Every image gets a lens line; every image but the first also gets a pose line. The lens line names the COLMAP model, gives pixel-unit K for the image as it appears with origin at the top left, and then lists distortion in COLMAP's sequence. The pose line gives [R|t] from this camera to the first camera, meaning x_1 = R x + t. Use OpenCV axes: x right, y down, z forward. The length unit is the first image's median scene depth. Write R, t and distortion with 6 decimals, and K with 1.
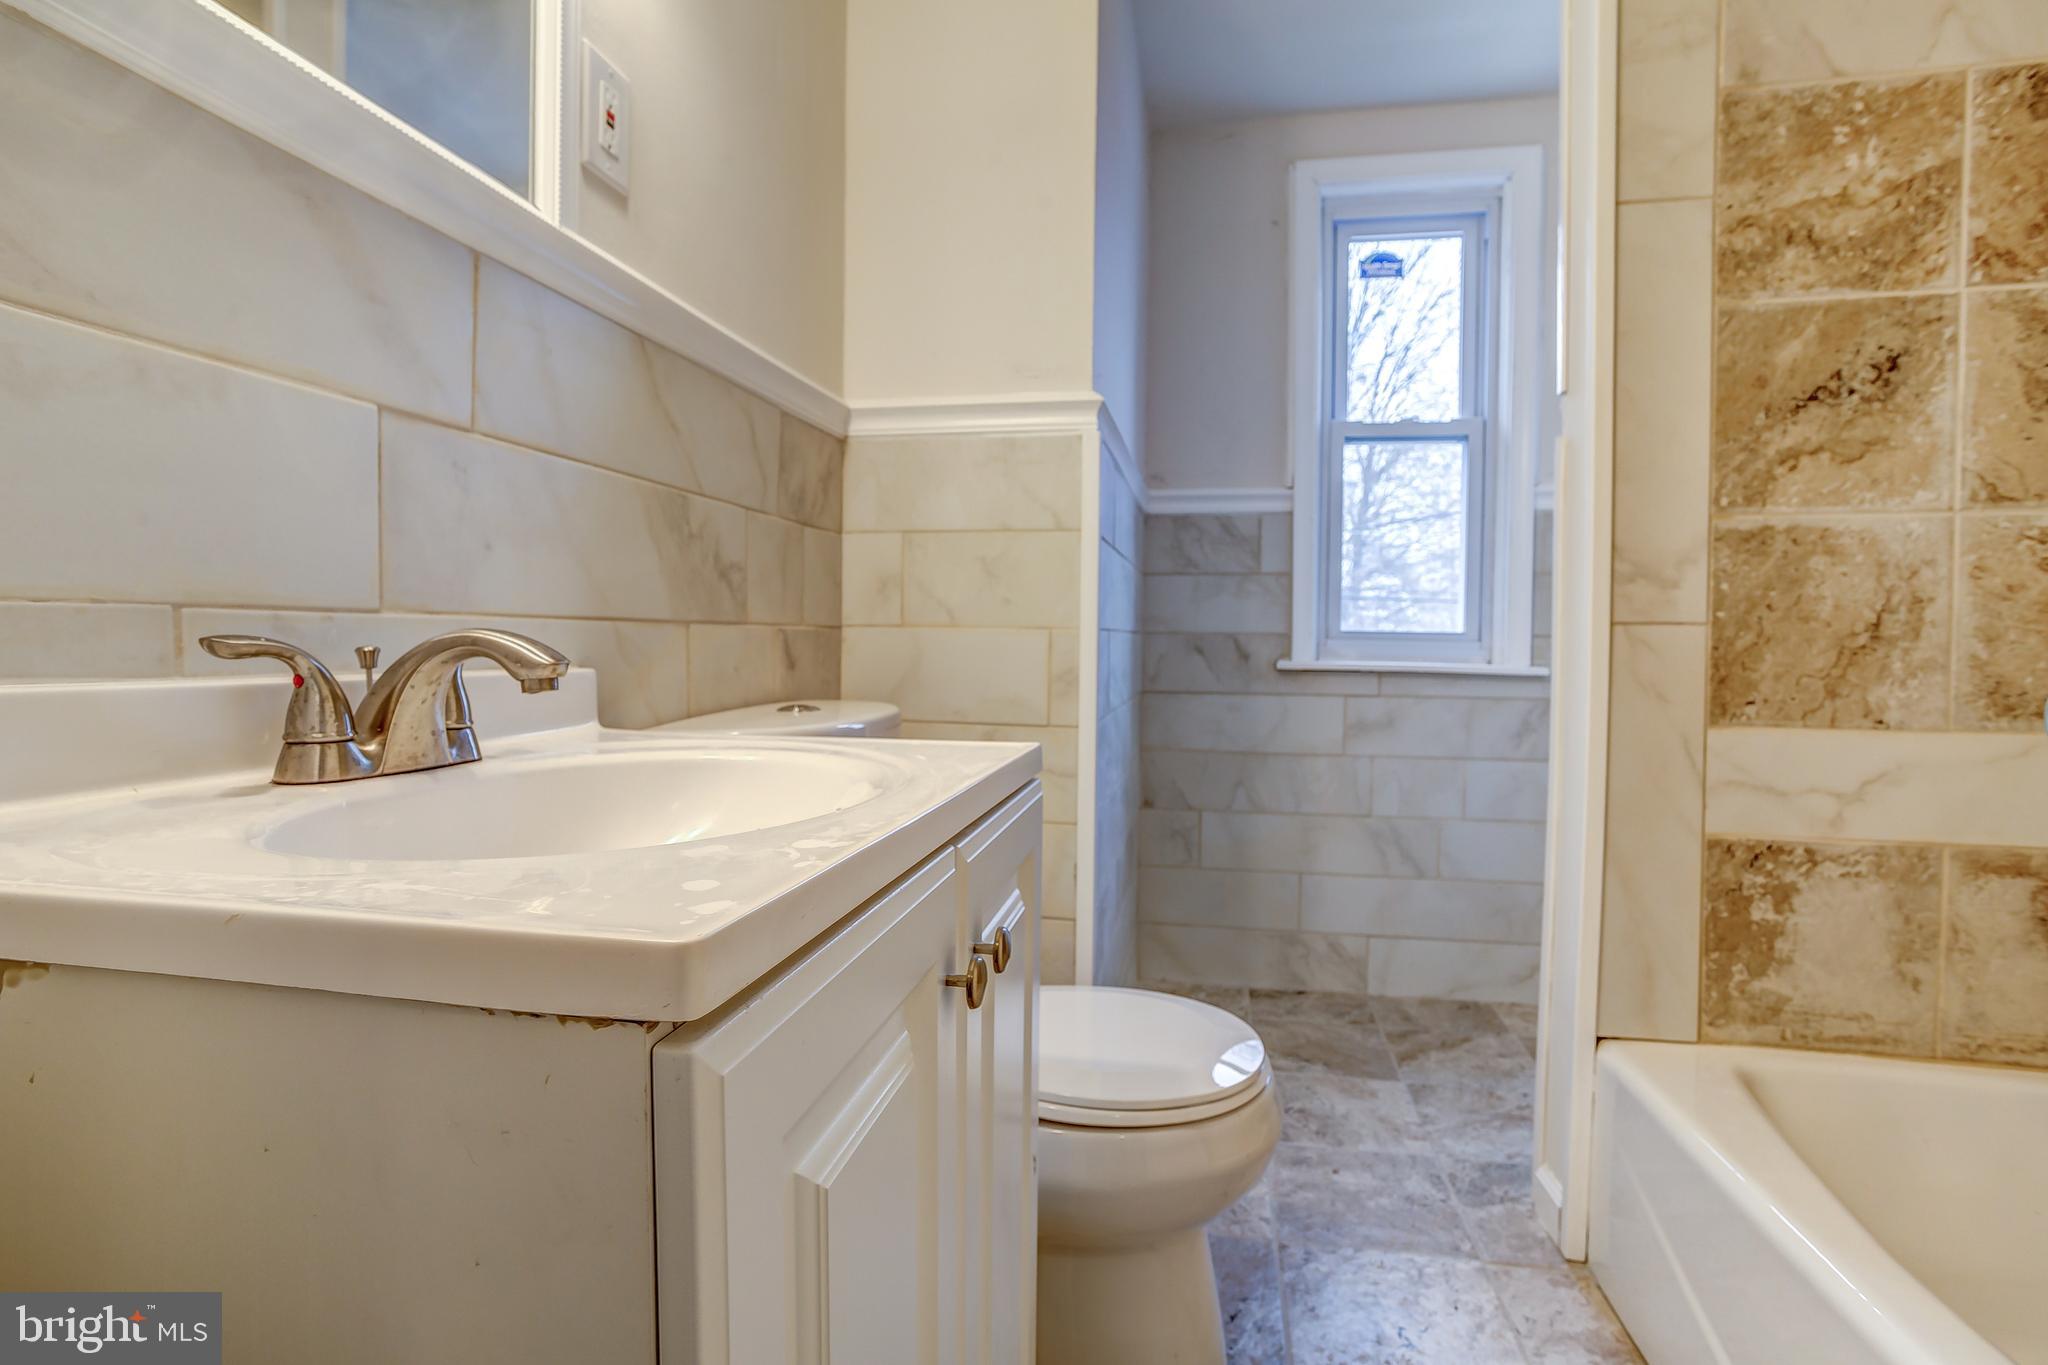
lens RADIAL K [[981.2, 0, 1011.6], [0, 981.2, 666.9], [0, 0, 1]] dist [-0.050634, 0.030491]
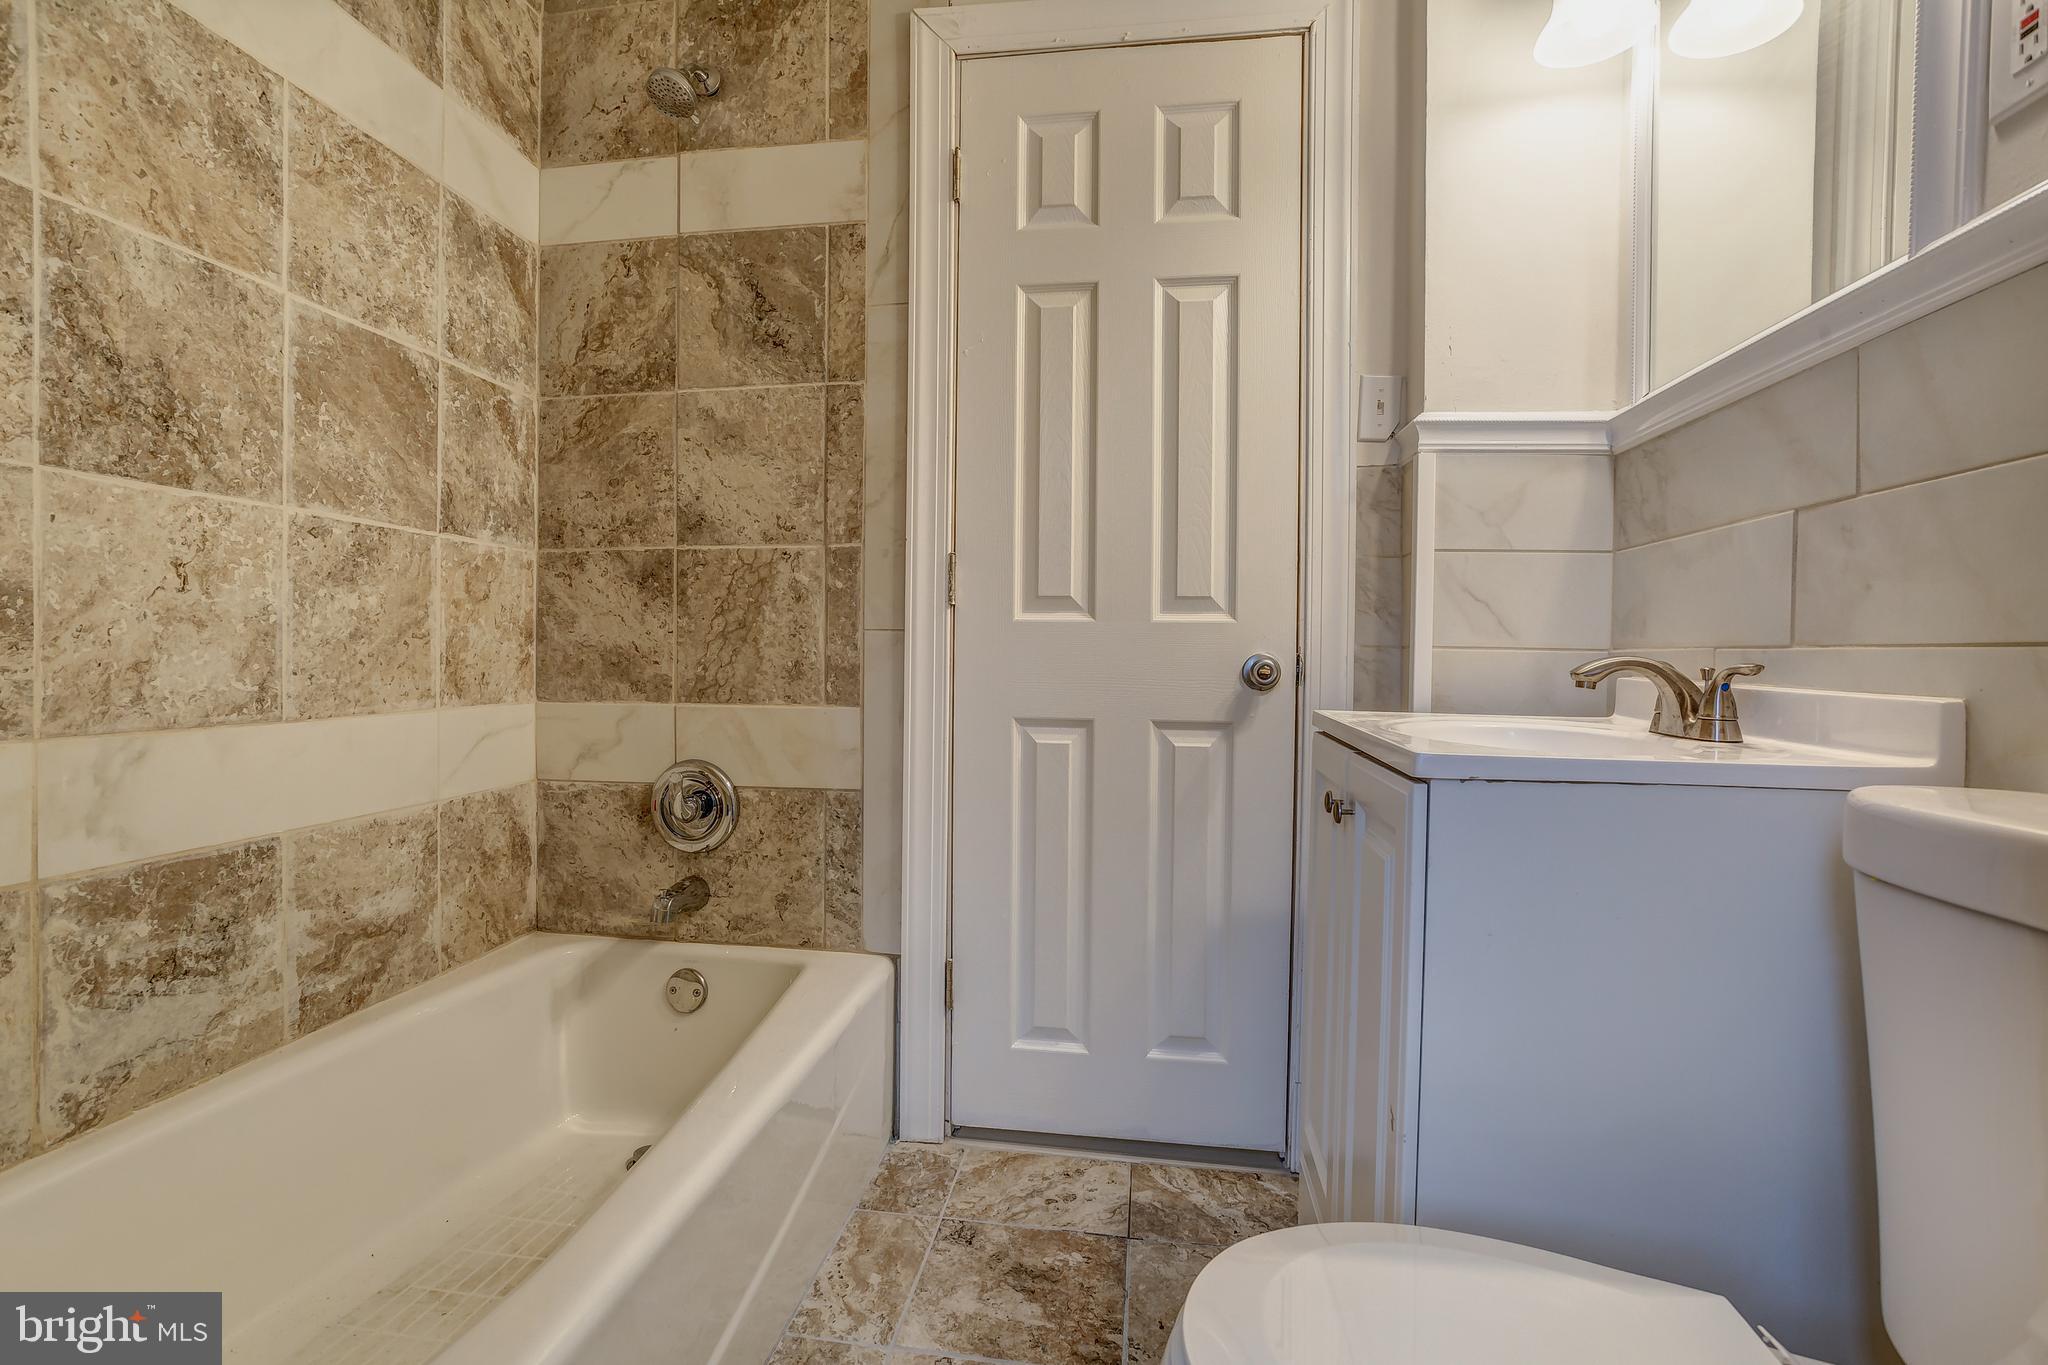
lens RADIAL K [[981.2, 0, 1011.6], [0, 981.2, 666.9], [0, 0, 1]] dist [-0.050634, 0.030491]
pose [[-0.998767, -0.013837, -0.047680, 0.573638], [-0.015920, 0.998923, 0.043592, -0.064483], [0.047025, 0.044297, -0.997911, 2.207872]]
